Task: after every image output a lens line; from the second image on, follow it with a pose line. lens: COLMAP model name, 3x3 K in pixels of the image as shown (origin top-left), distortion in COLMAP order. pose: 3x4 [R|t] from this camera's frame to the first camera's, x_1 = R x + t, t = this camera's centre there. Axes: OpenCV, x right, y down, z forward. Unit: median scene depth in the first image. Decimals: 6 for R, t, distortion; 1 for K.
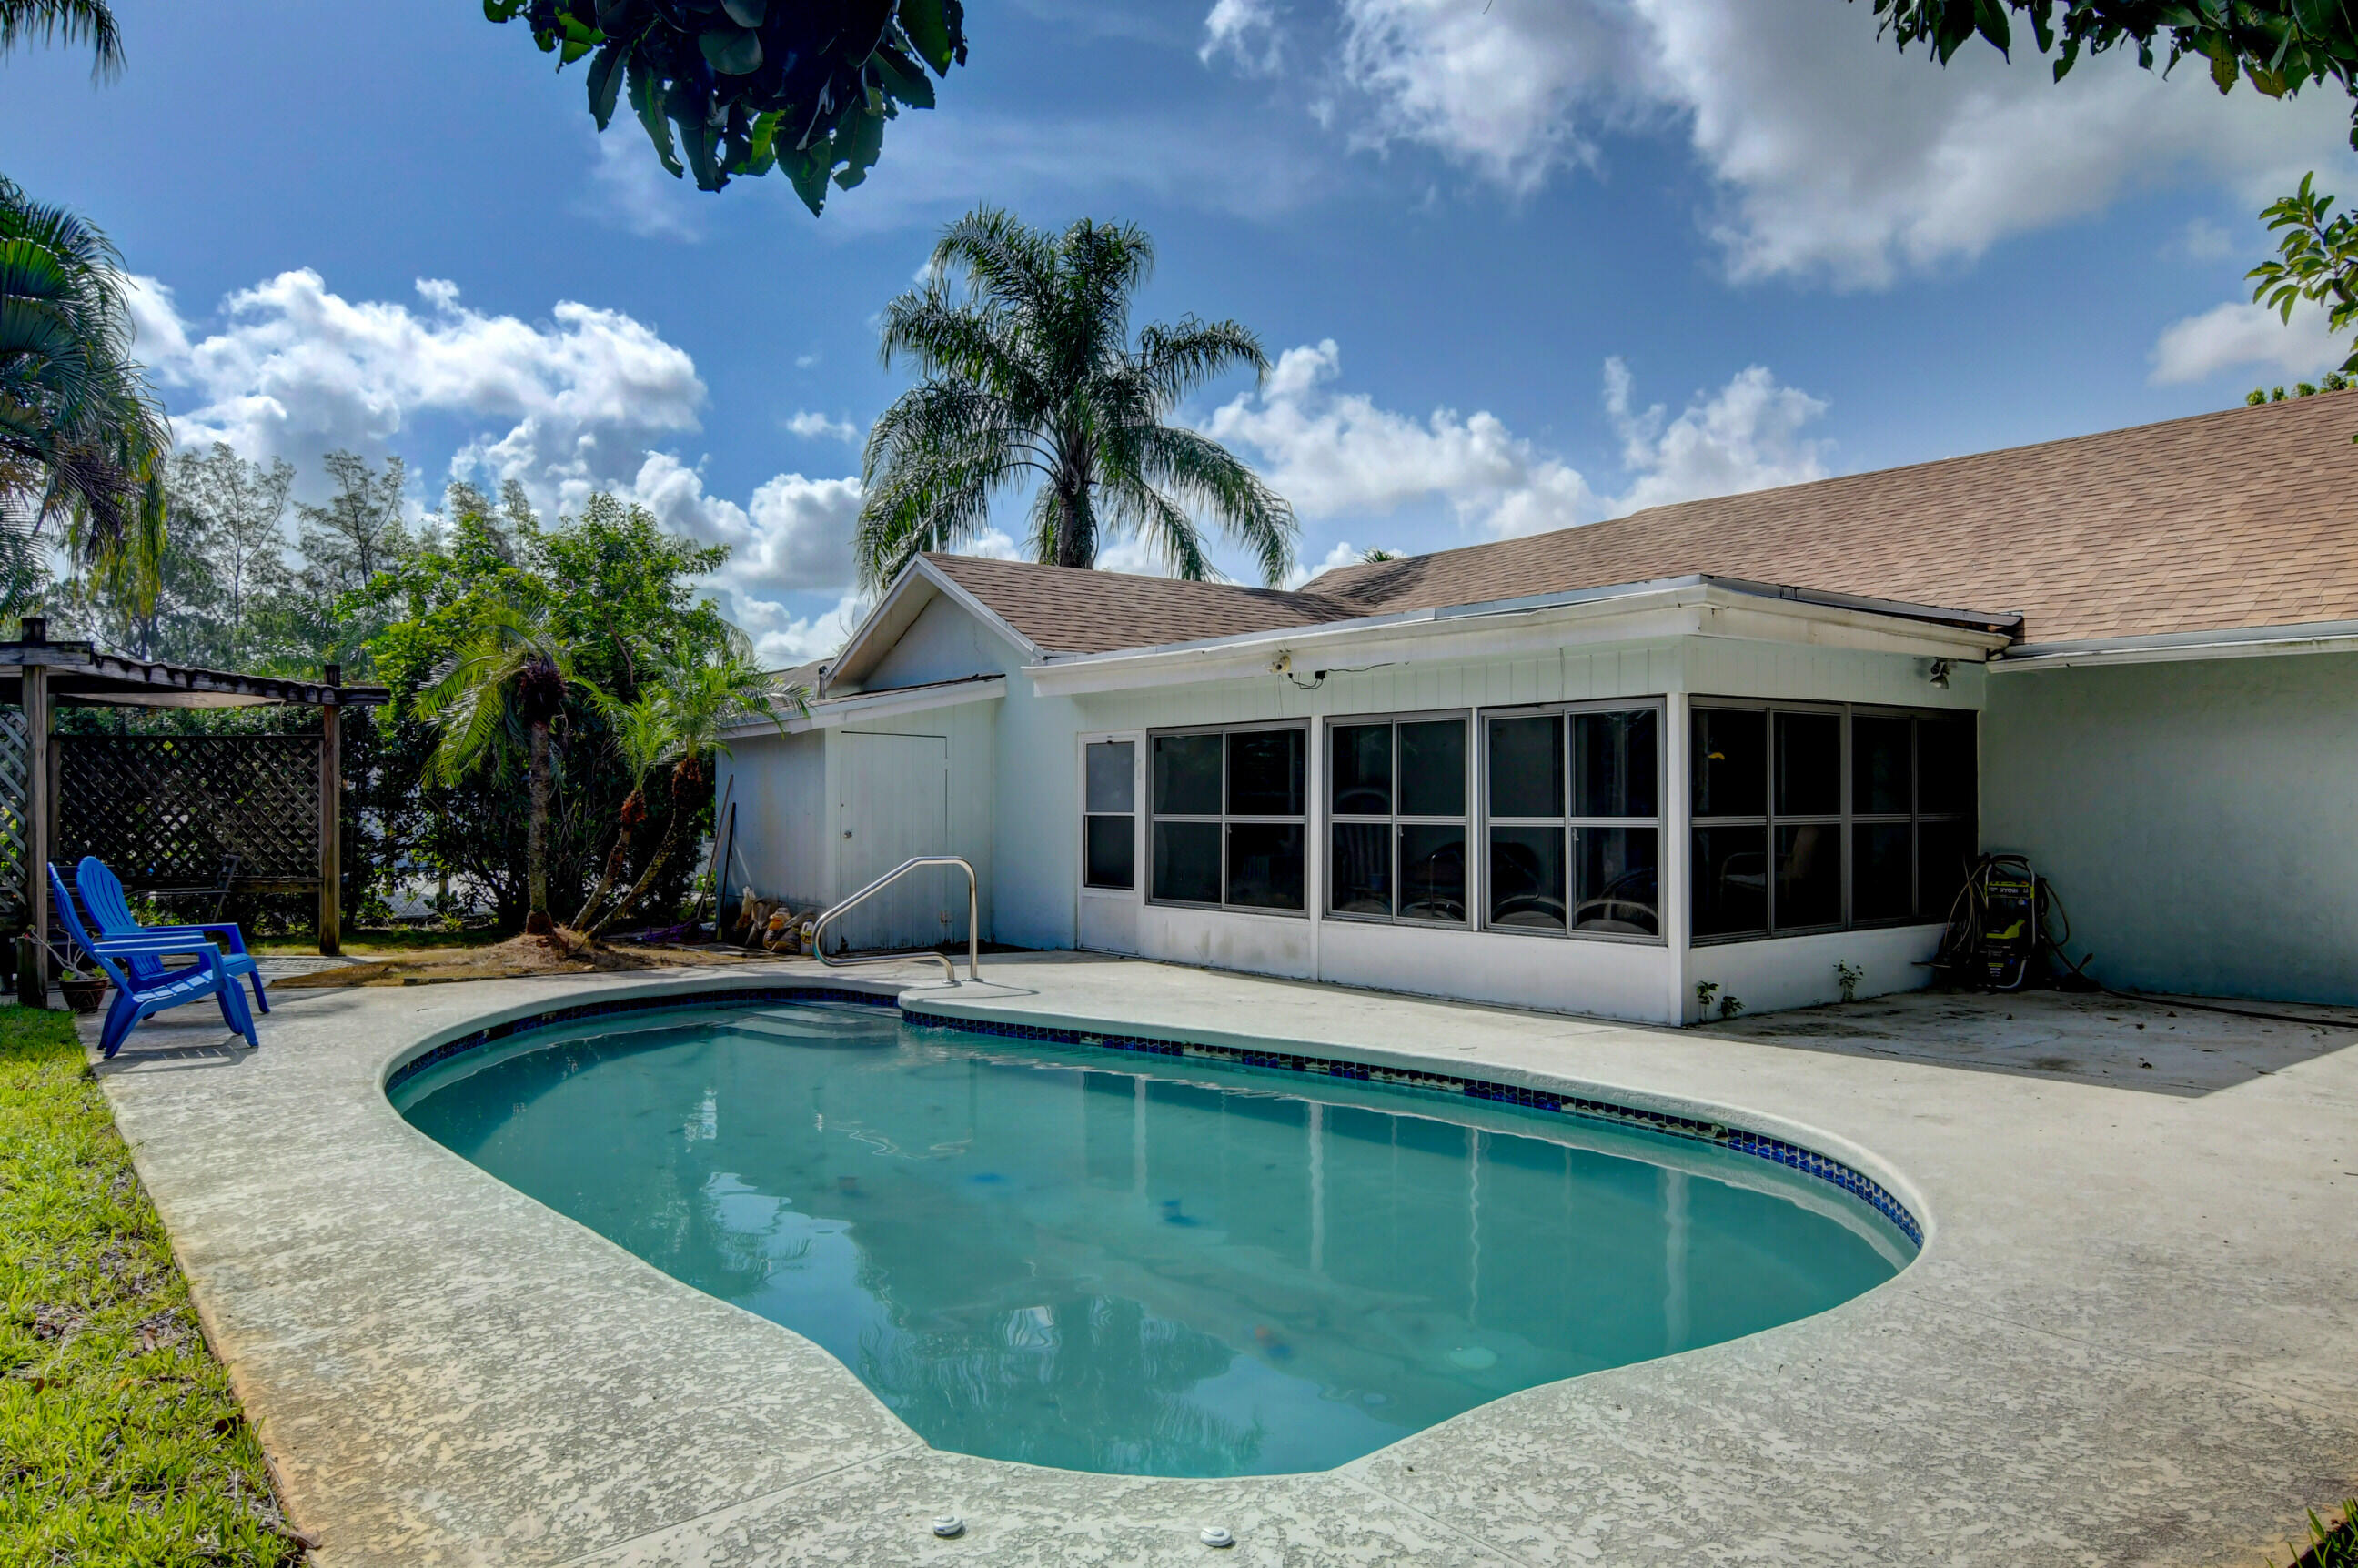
lens RADIAL K [[1611.5, 0, 1177.3], [0, 1611.5, 789.0], [0, 0, 1]] dist [-0.012930, -0.002769]
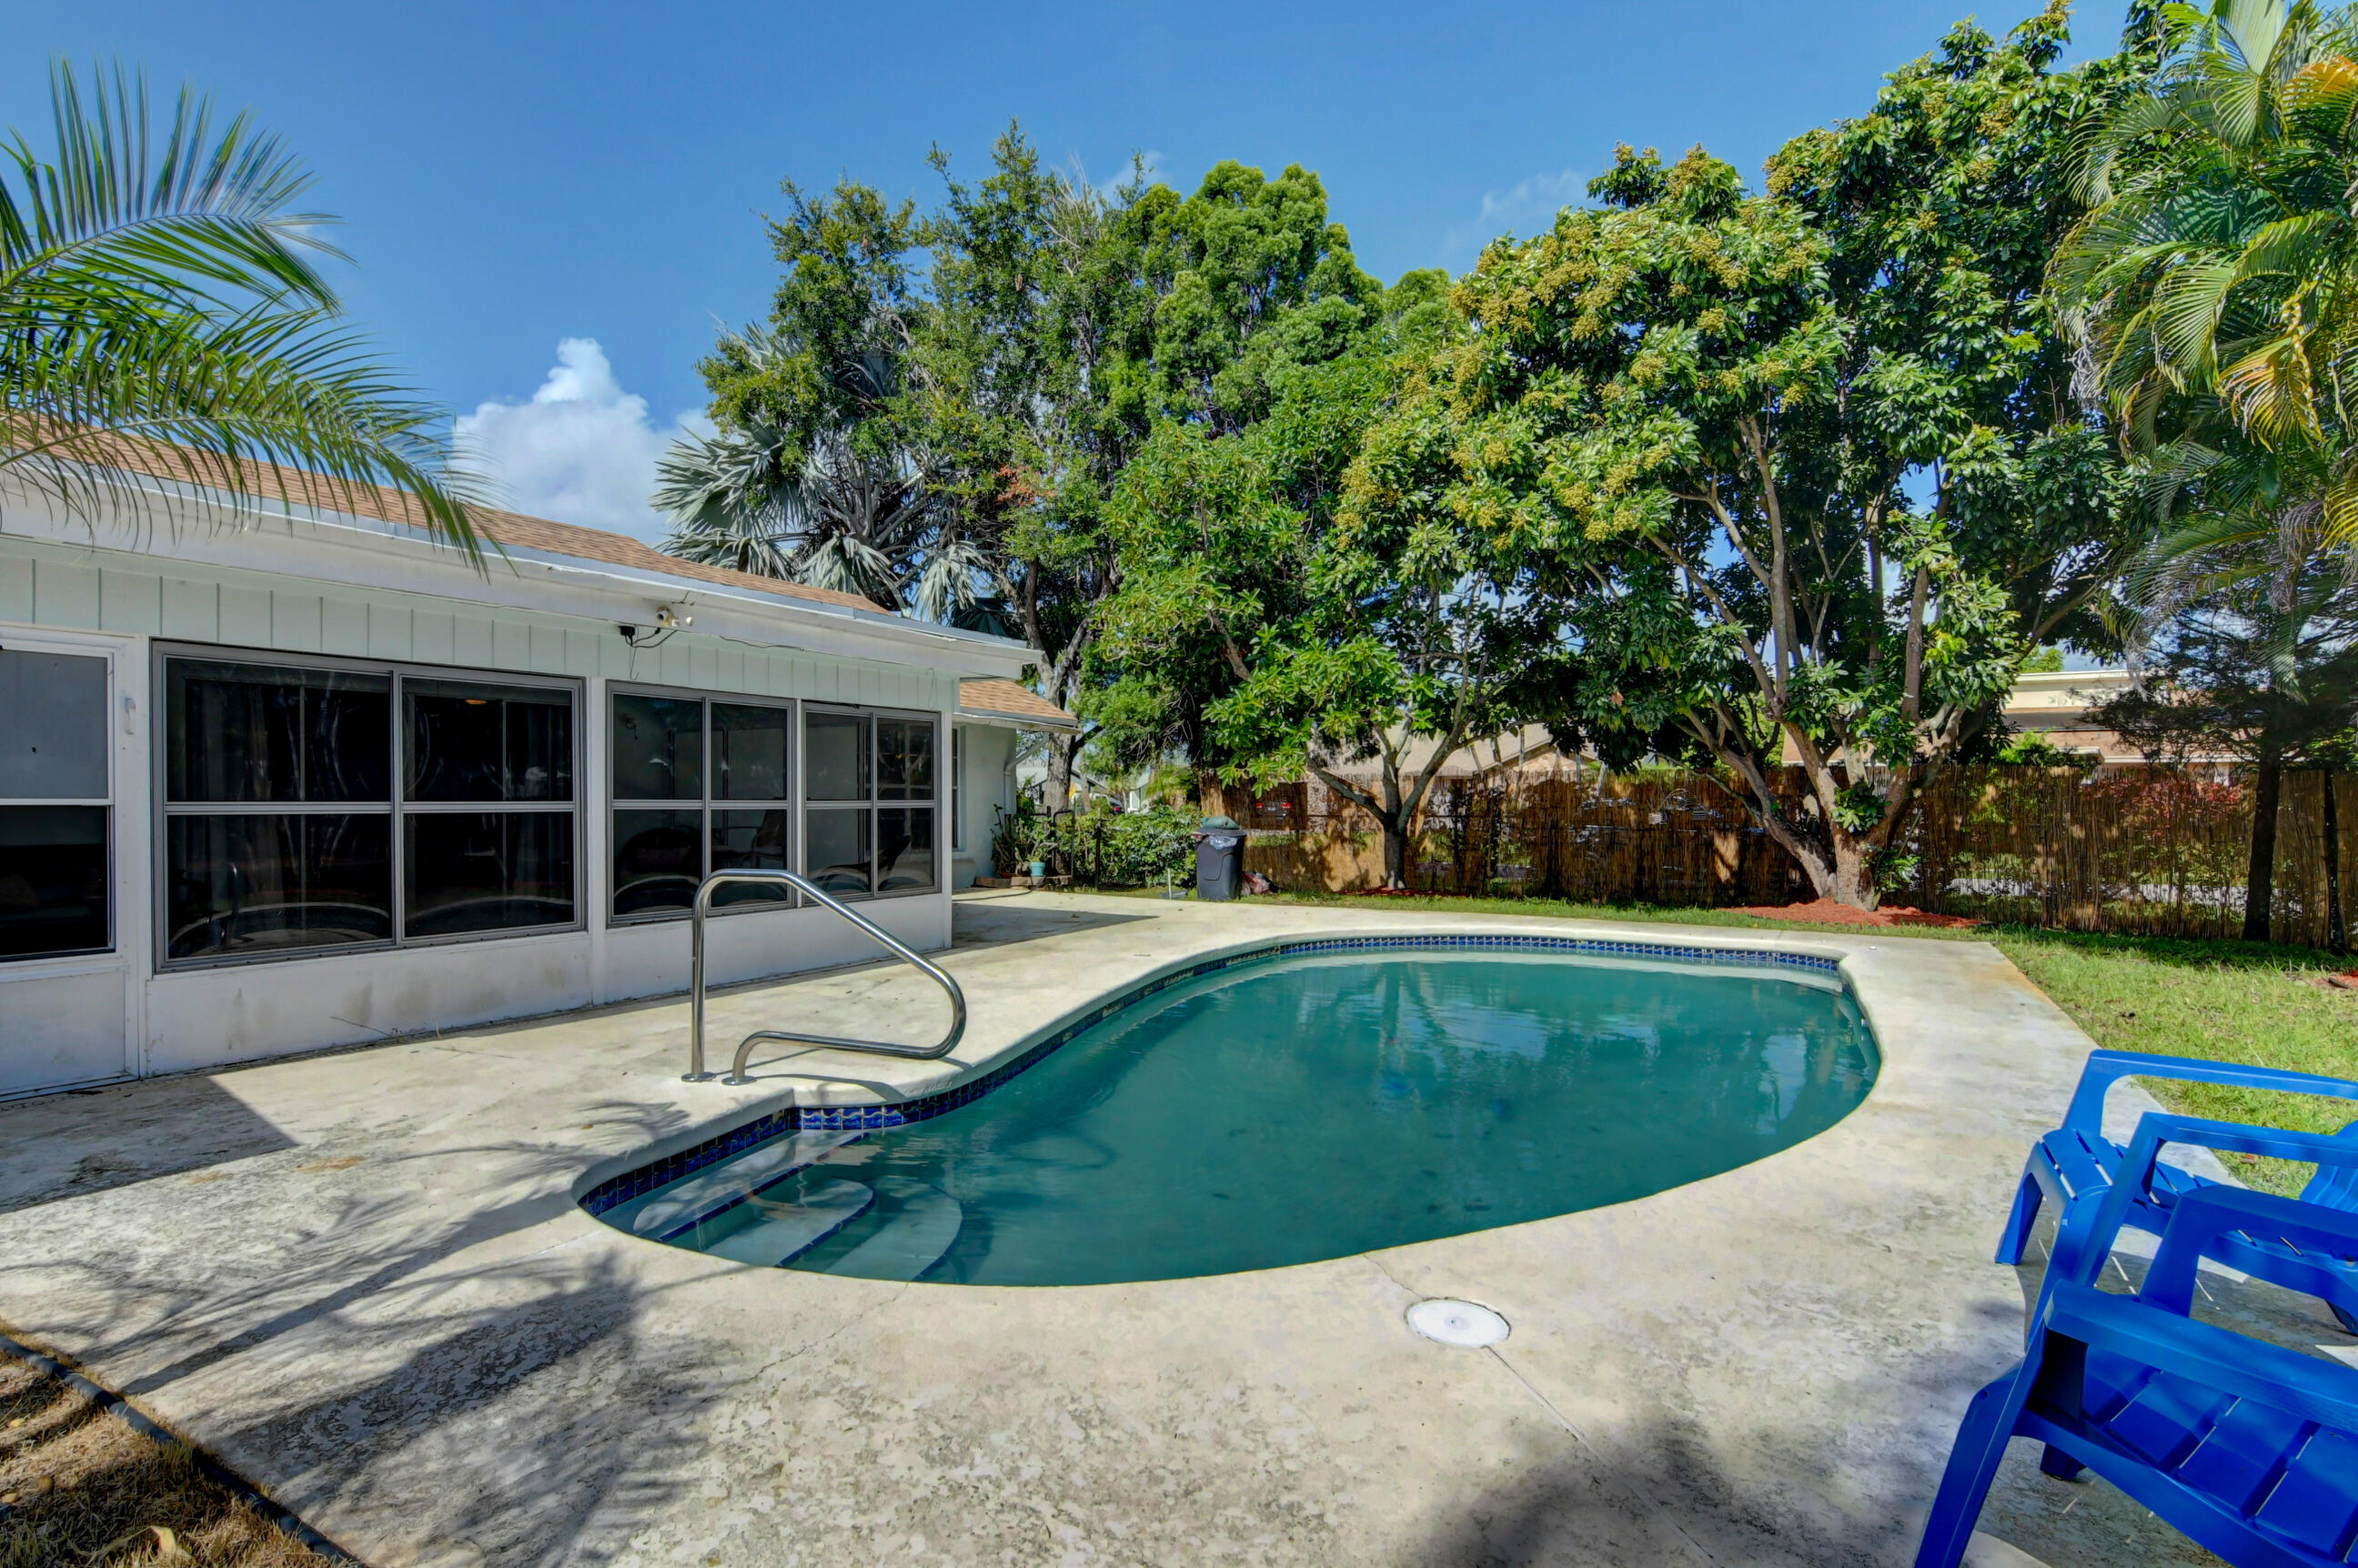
lens RADIAL K [[1153.3, 0, 1168.3], [0, 1153.3, 786.2], [0, 0, 1]] dist [-0.032880, 0.008818]
pose [[-0.364904, 0.008293, 0.931008, -0.604505], [-0.008843, 0.999884, -0.012373, 0.014438], [-0.931003, -0.012747, -0.364788, 1.020502]]
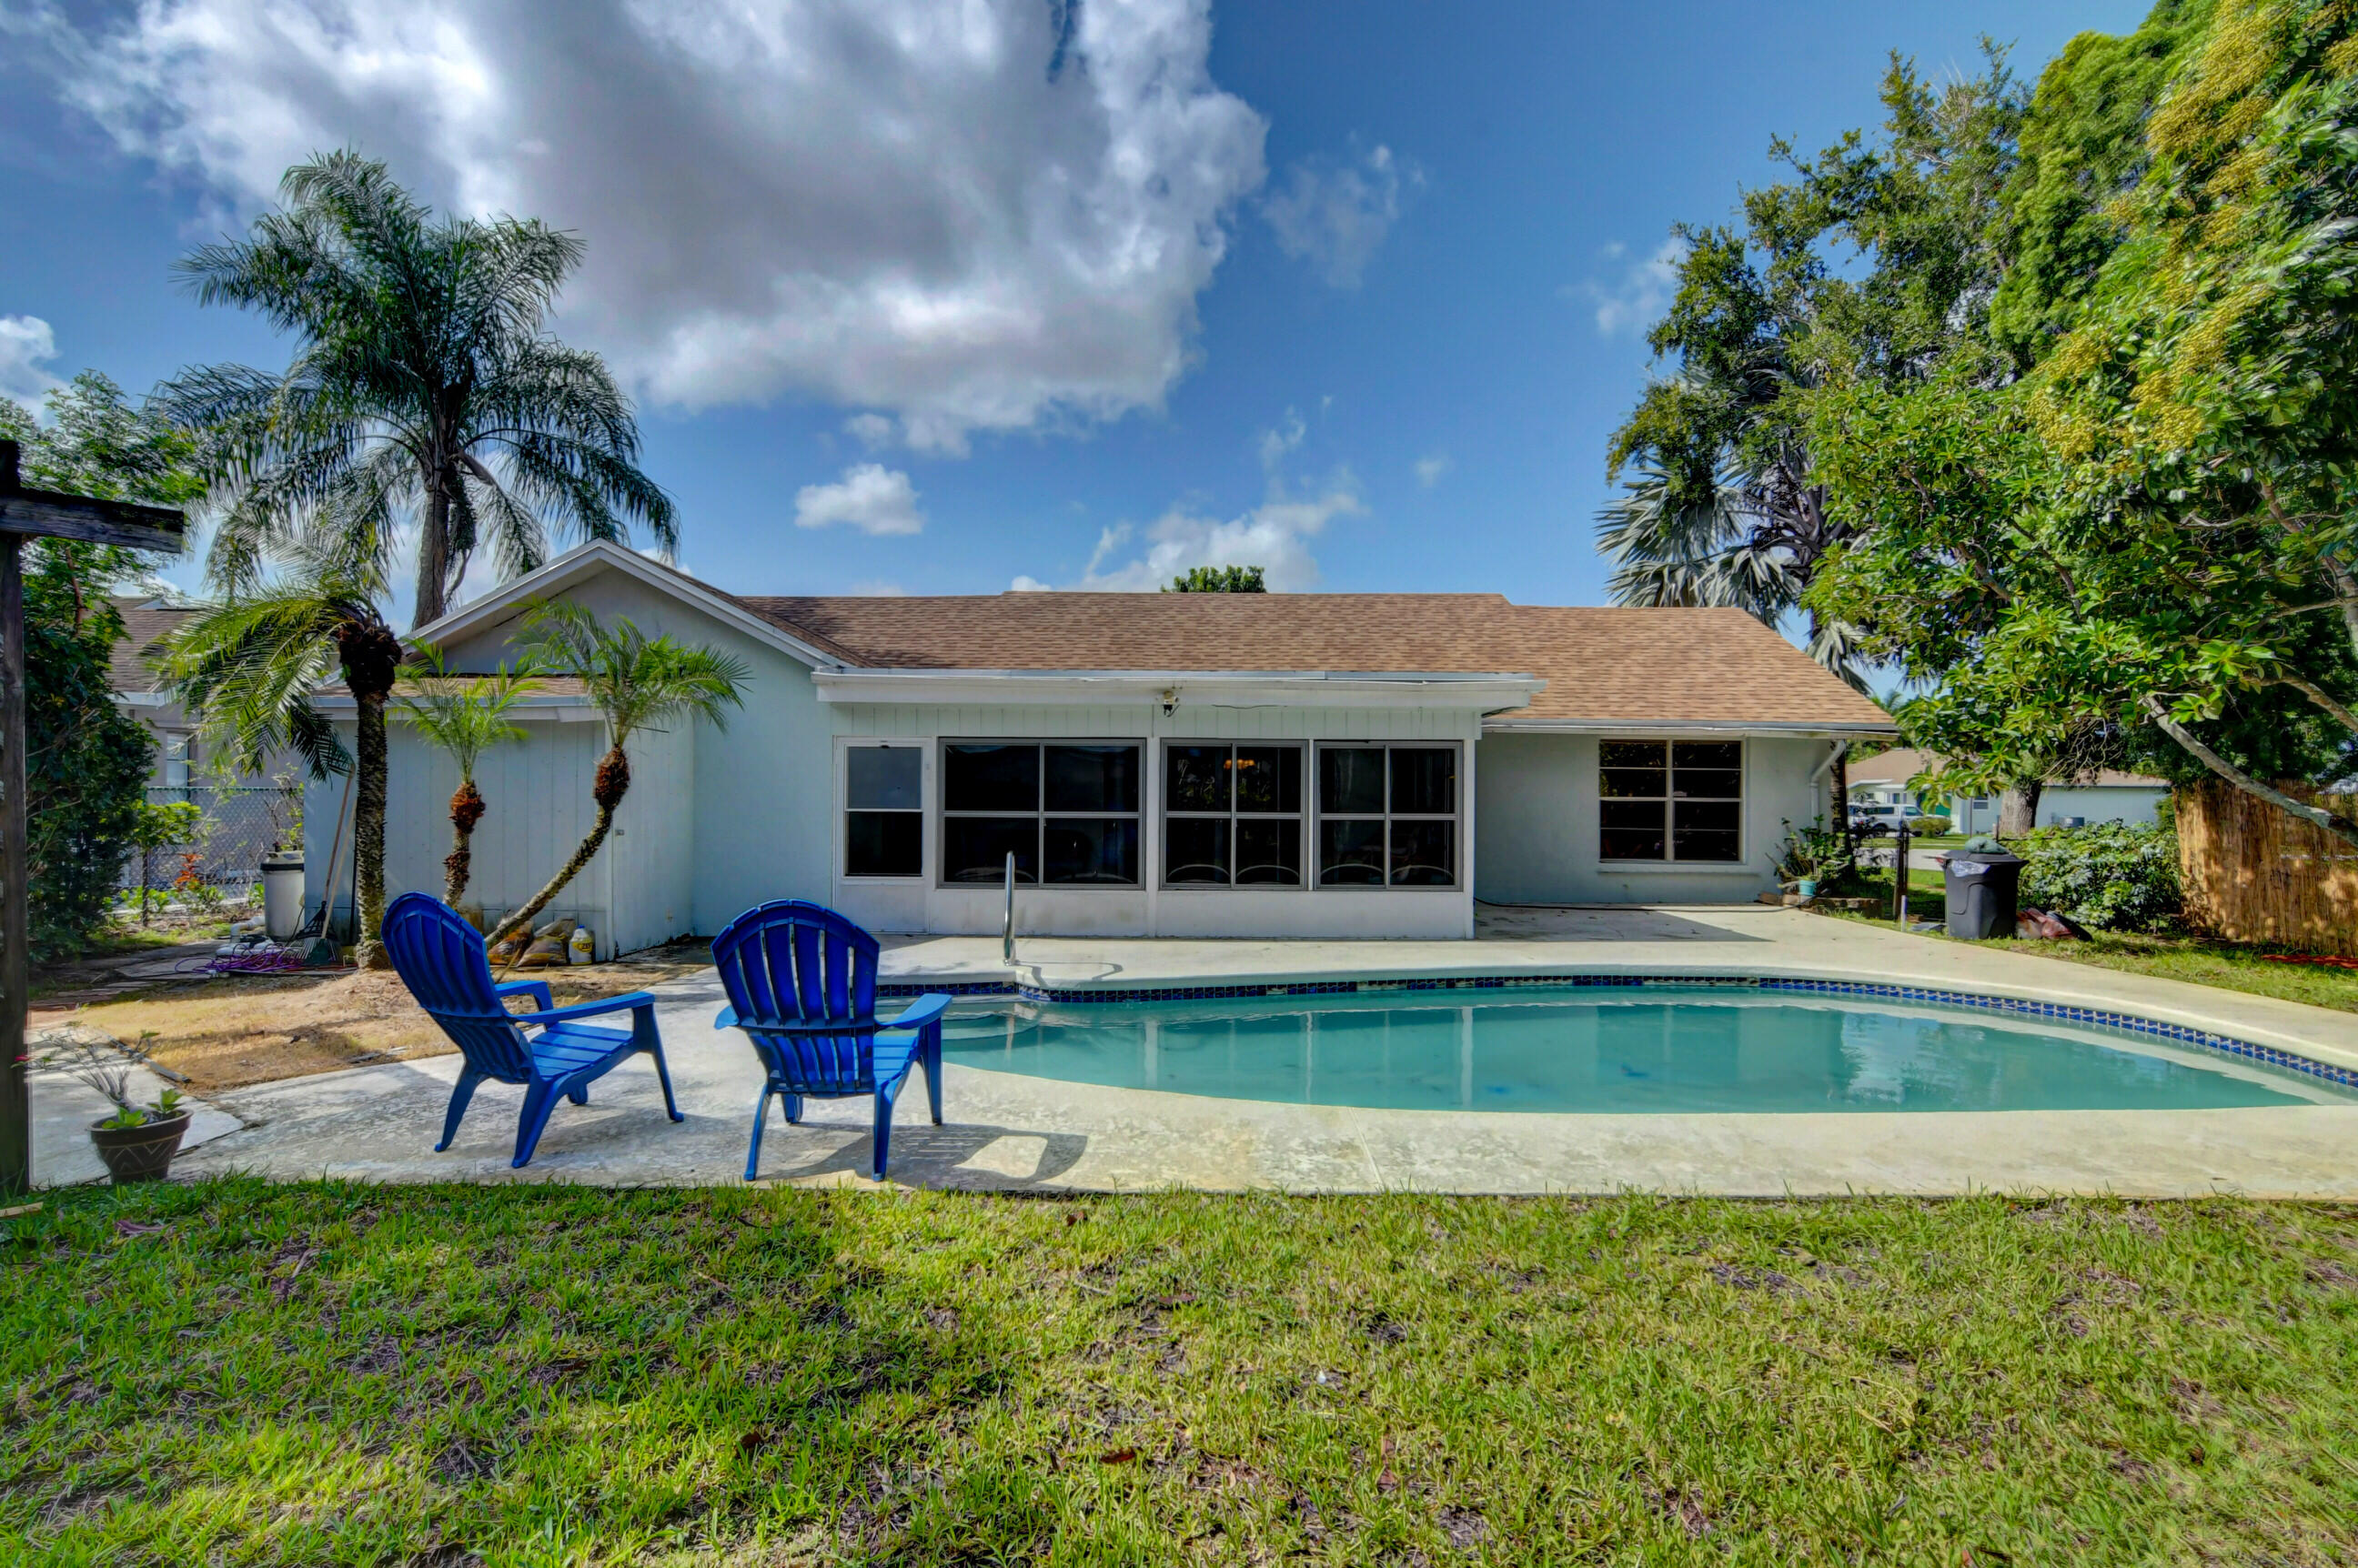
lens RADIAL K [[1153.3, 0, 1177.8], [0, 1153.3, 798.6], [0, 0, 1]] dist [-0.032880, 0.008818]
pose [[0.625919, 0.003001, 0.779882, -0.698232], [-0.012710, 0.999899, 0.006353, -0.001255], [-0.779784, -0.013889, 0.625894, 0.419100]]
